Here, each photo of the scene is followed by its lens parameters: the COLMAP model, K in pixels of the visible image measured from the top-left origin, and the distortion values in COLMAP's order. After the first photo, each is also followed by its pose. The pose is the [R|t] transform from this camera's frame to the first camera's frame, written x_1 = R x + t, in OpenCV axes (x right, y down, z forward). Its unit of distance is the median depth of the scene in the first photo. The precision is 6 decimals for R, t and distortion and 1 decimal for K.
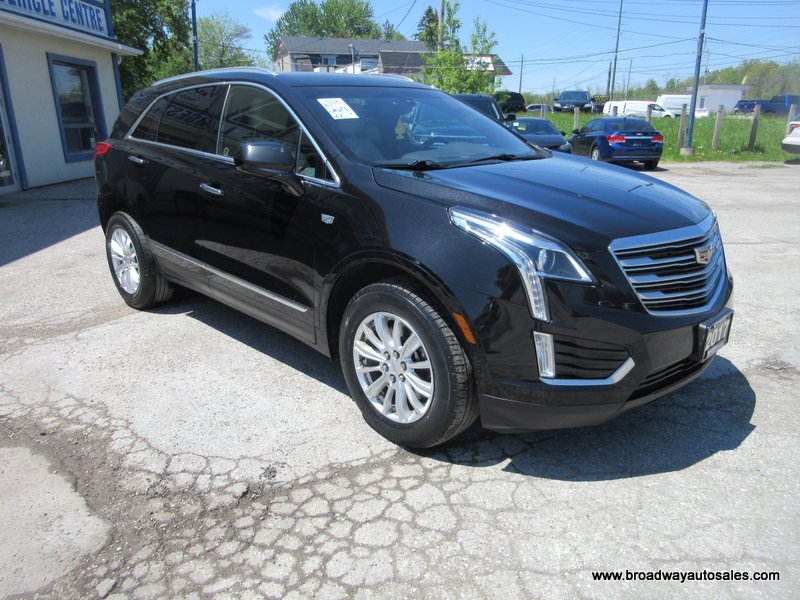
lens RADIAL K [[601.6, 0, 400.1], [0, 601.6, 310.1], [0, 0, 1]] dist [0.005156, -0.003522]
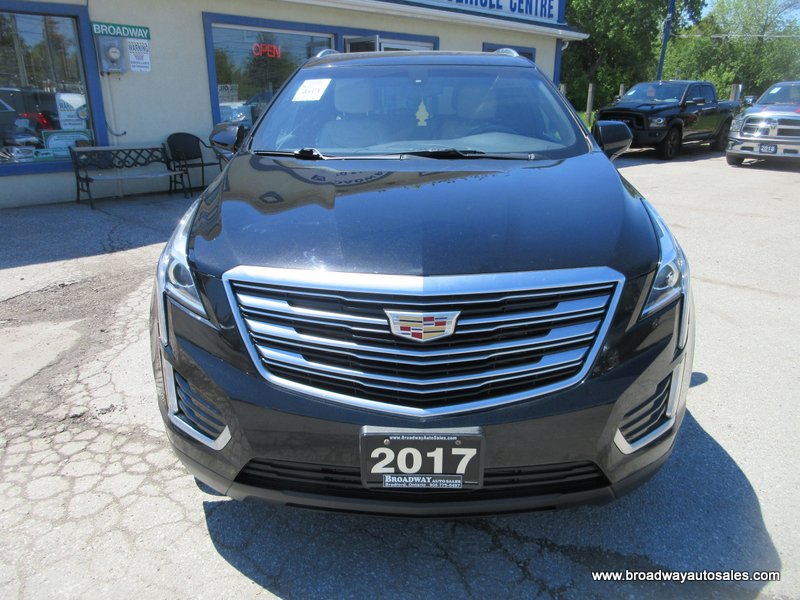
lens RADIAL K [[603.3, 0, 400.4], [0, 603.3, 303.8], [0, 0, 1]] dist [0.012335, -0.005412]
pose [[0.689777, 0.238142, -0.683737, 0.879319], [-0.229656, 0.967558, 0.105311, -0.168696], [0.686634, 0.084383, 0.722090, 0.521615]]
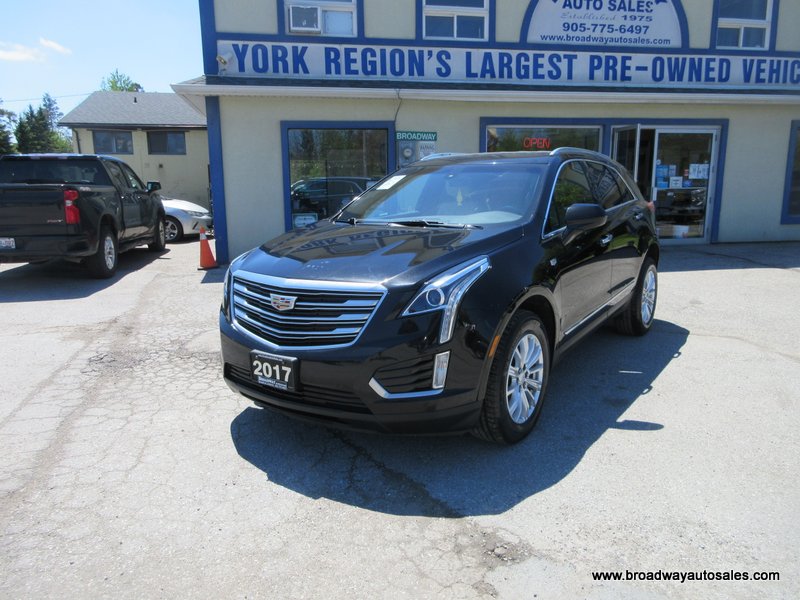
lens RADIAL K [[603.3, 0, 400.4], [0, 603.3, 303.8], [0, 0, 1]] dist [0.012335, -0.005412]
pose [[0.174666, 0.198045, -0.964505, 1.677736], [-0.295635, 0.944915, 0.140485, -0.323448], [0.939198, 0.260603, 0.223593, 0.924247]]
